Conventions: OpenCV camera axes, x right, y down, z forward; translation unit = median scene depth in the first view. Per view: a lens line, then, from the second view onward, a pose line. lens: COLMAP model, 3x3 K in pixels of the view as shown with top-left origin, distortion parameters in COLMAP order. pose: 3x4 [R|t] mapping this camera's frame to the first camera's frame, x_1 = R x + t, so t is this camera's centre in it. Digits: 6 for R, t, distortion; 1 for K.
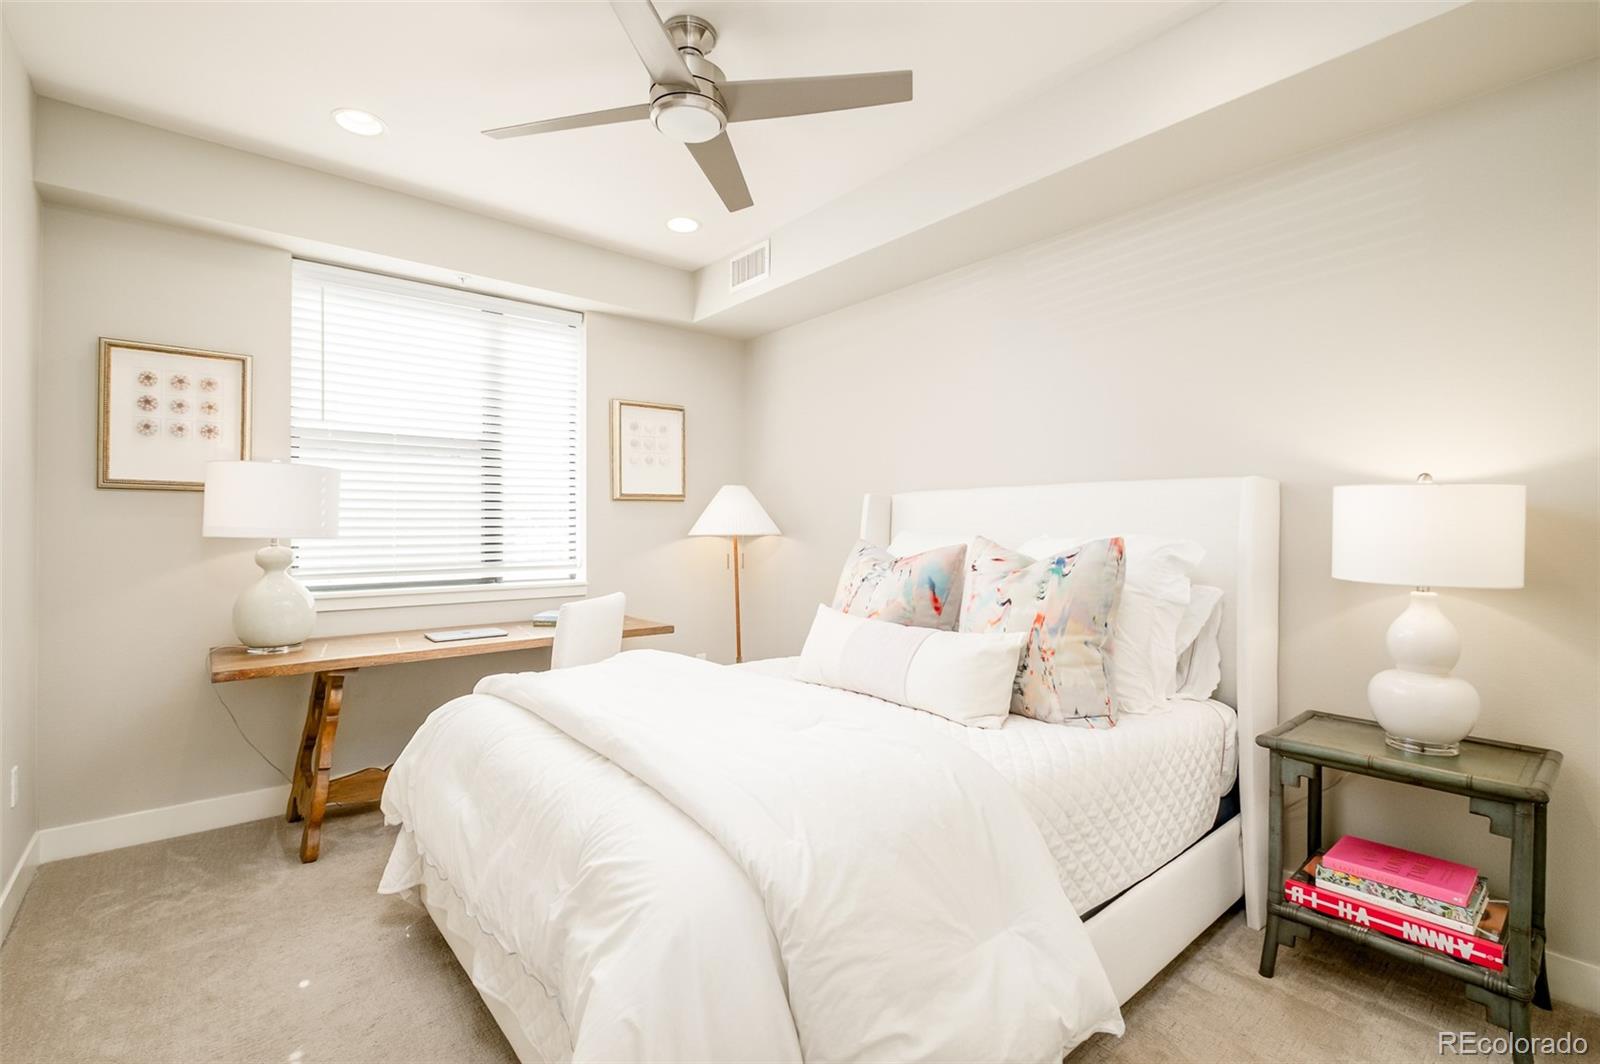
lens RADIAL K [[698.0, 0, 748.5], [0, 698.0, 543.8], [0, 0, 1]] dist [-0.004400, 0.000006]
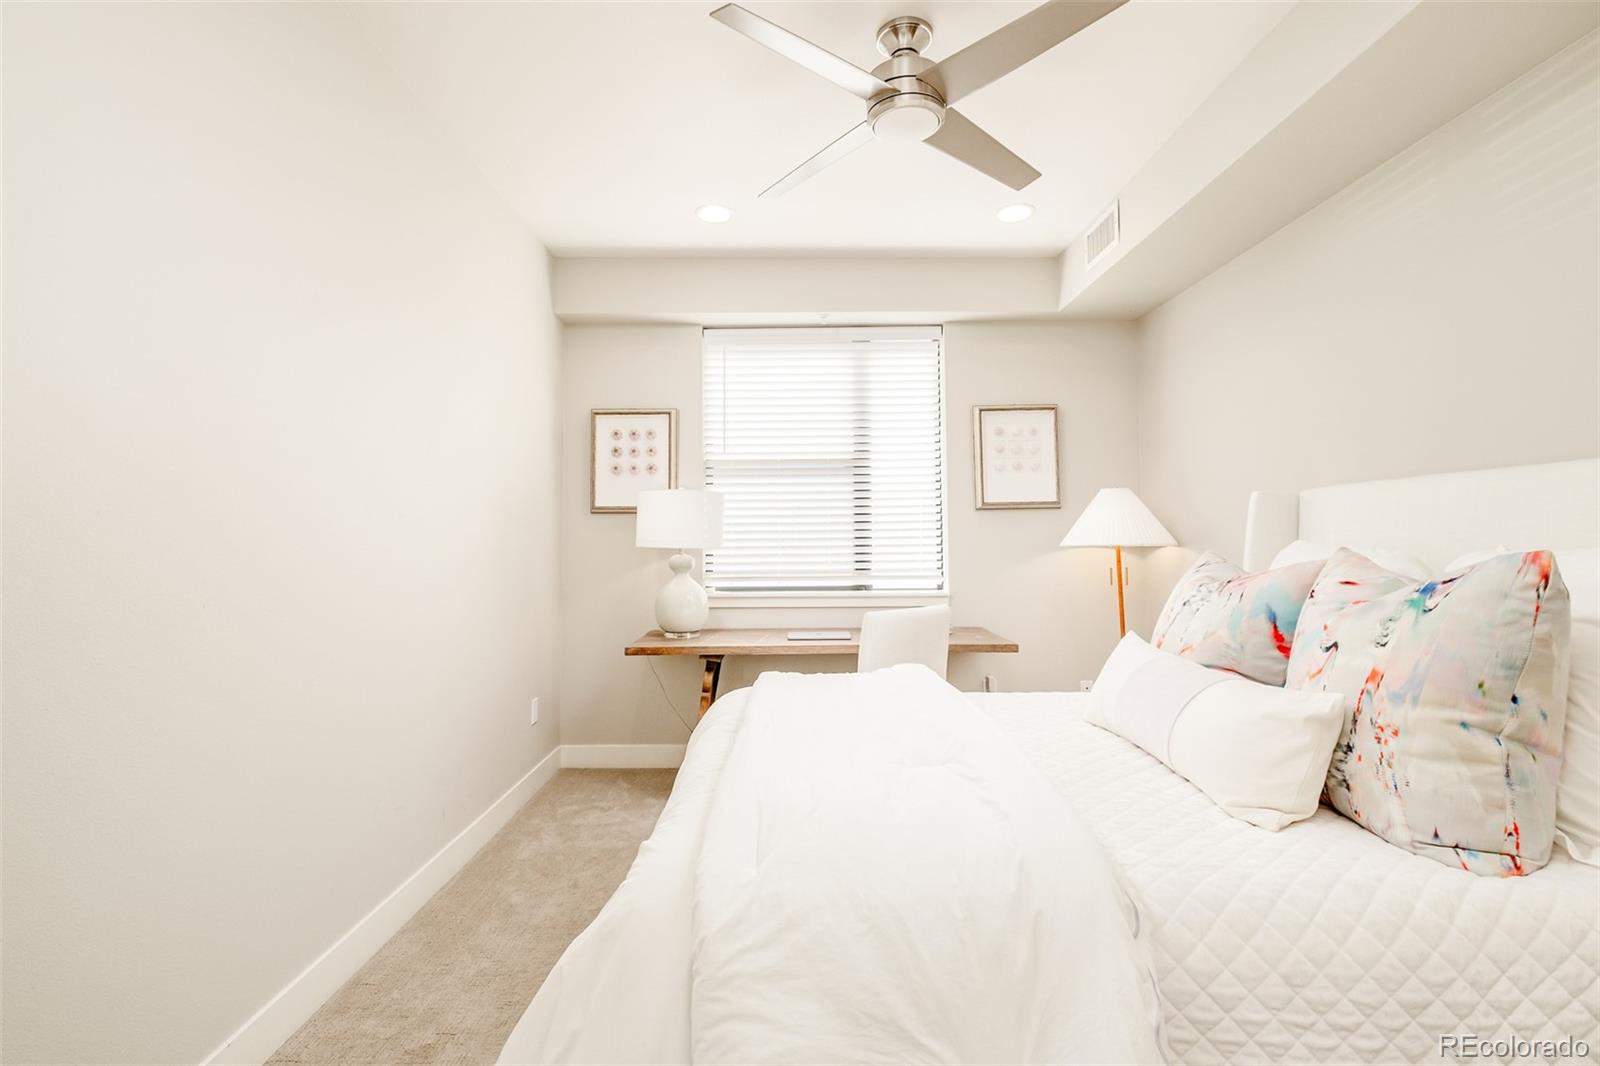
lens RADIAL K [[698.0, 0, 796.8], [0, 698.0, 529.2], [0, 0, 1]] dist [-0.004400, 0.000006]
pose [[0.789360, -0.013804, -0.613775, 0.292132], [-0.008016, 0.999430, -0.032788, -0.002304], [0.613878, 0.030801, 0.788800, 0.117724]]
